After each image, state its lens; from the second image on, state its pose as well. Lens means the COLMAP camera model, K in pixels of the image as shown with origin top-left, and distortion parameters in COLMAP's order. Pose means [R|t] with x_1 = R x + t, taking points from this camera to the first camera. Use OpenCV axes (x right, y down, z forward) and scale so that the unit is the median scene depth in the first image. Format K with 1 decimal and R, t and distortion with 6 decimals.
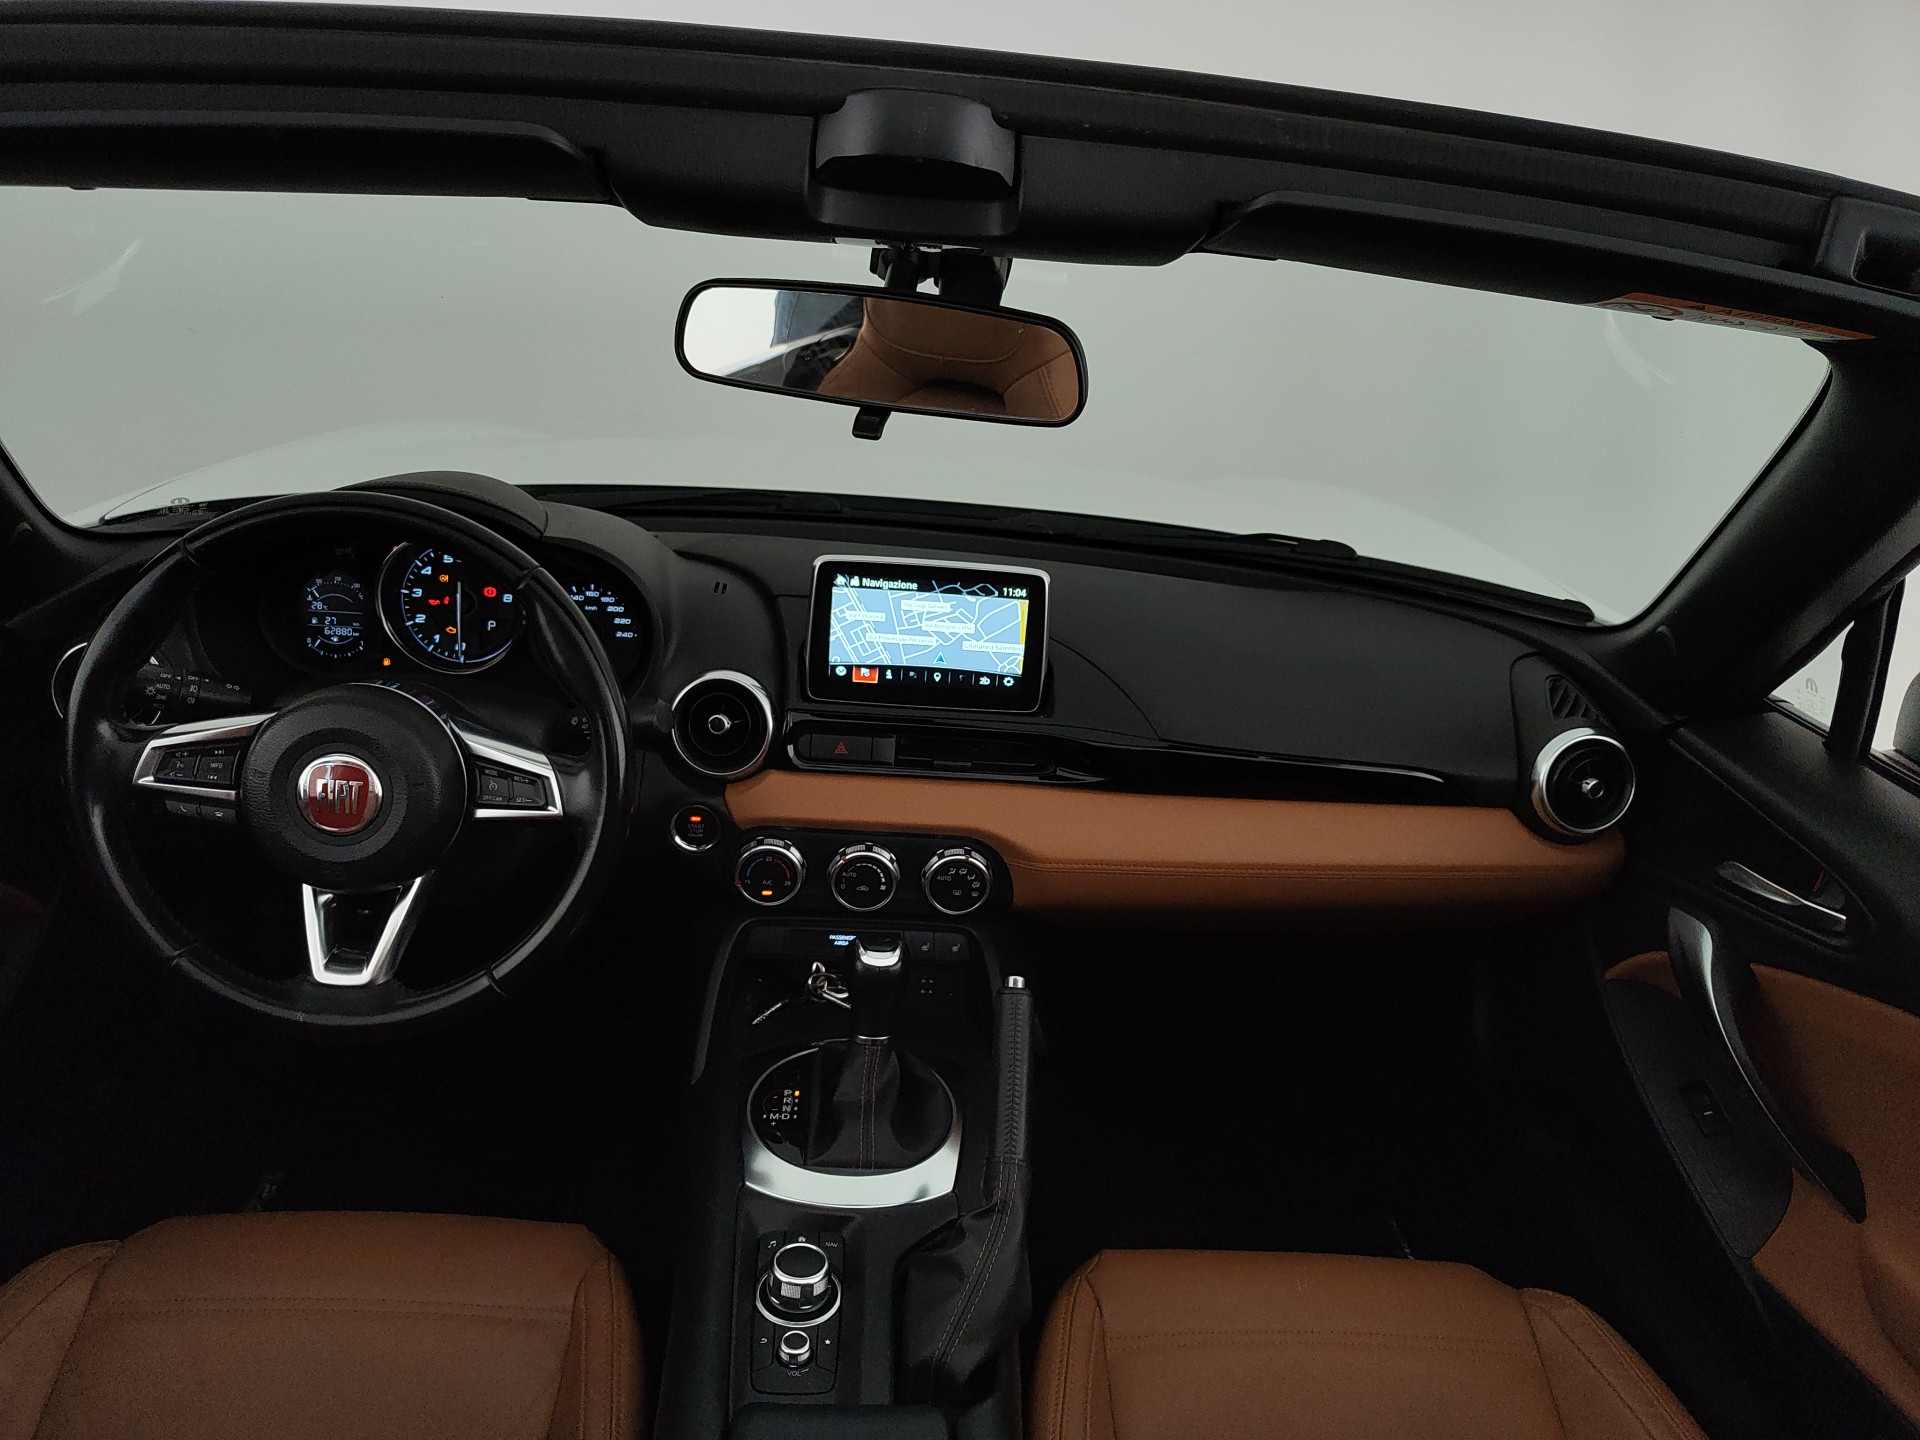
lens RADIAL K [[1337.5, 0, 969.1], [0, 1337.5, 729.1], [0, 0, 1]] dist [0.004993, -0.007265]
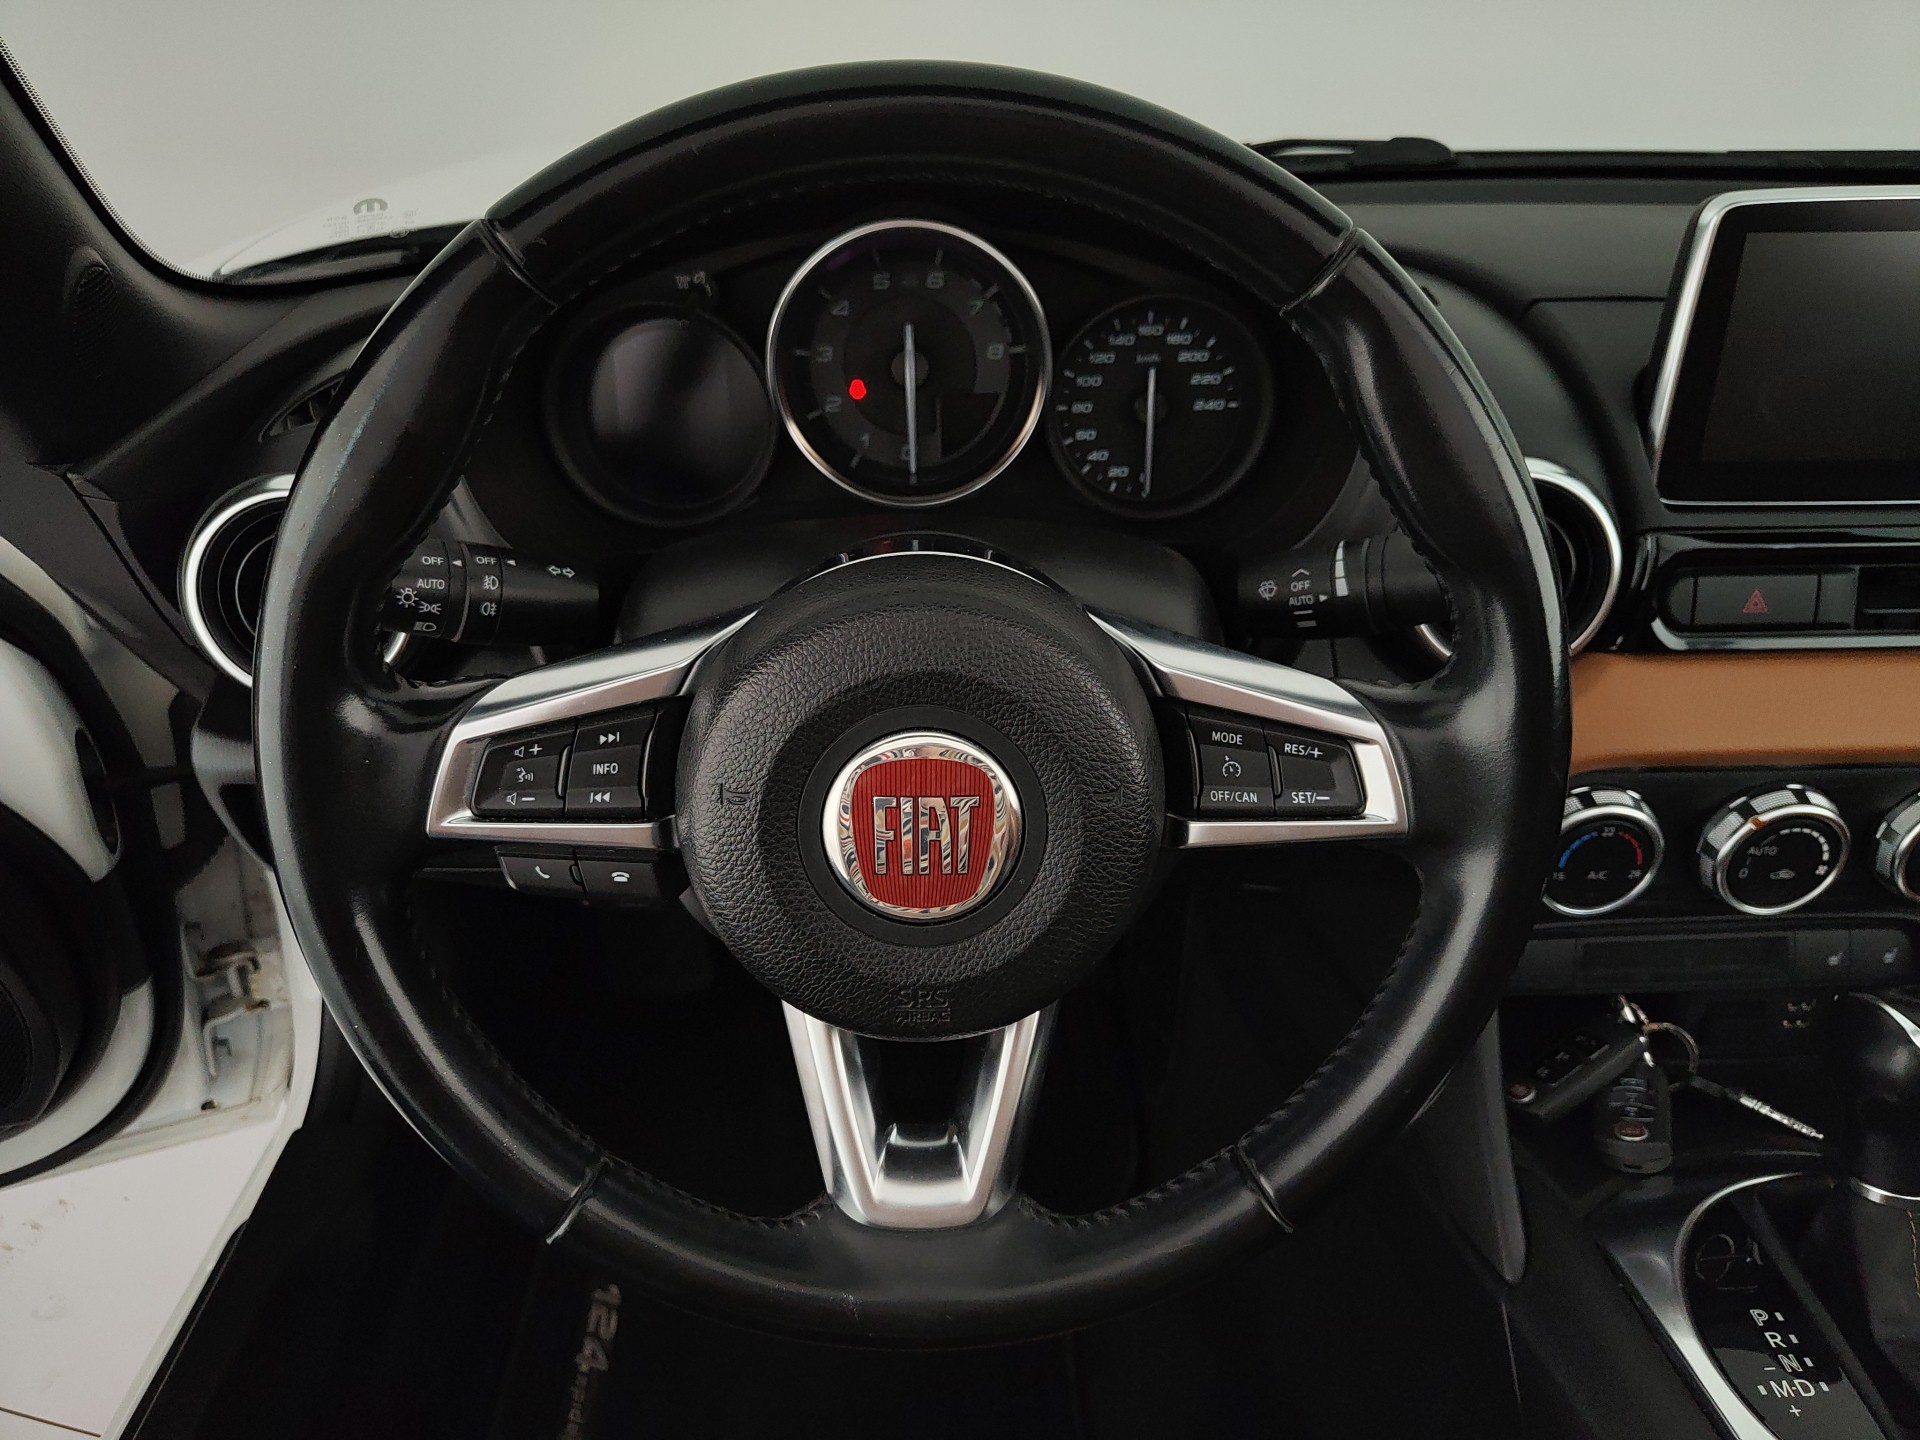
lens RADIAL K [[1337.5, 0, 966.0], [0, 1337.5, 713.2], [0, 0, 1]] dist [0.004993, -0.007265]
pose [[0.995918, -0.064586, -0.063056, -0.350041], [0.073010, 0.987169, 0.142009, -0.035376], [0.053075, -0.146033, 0.987855, 0.490391]]
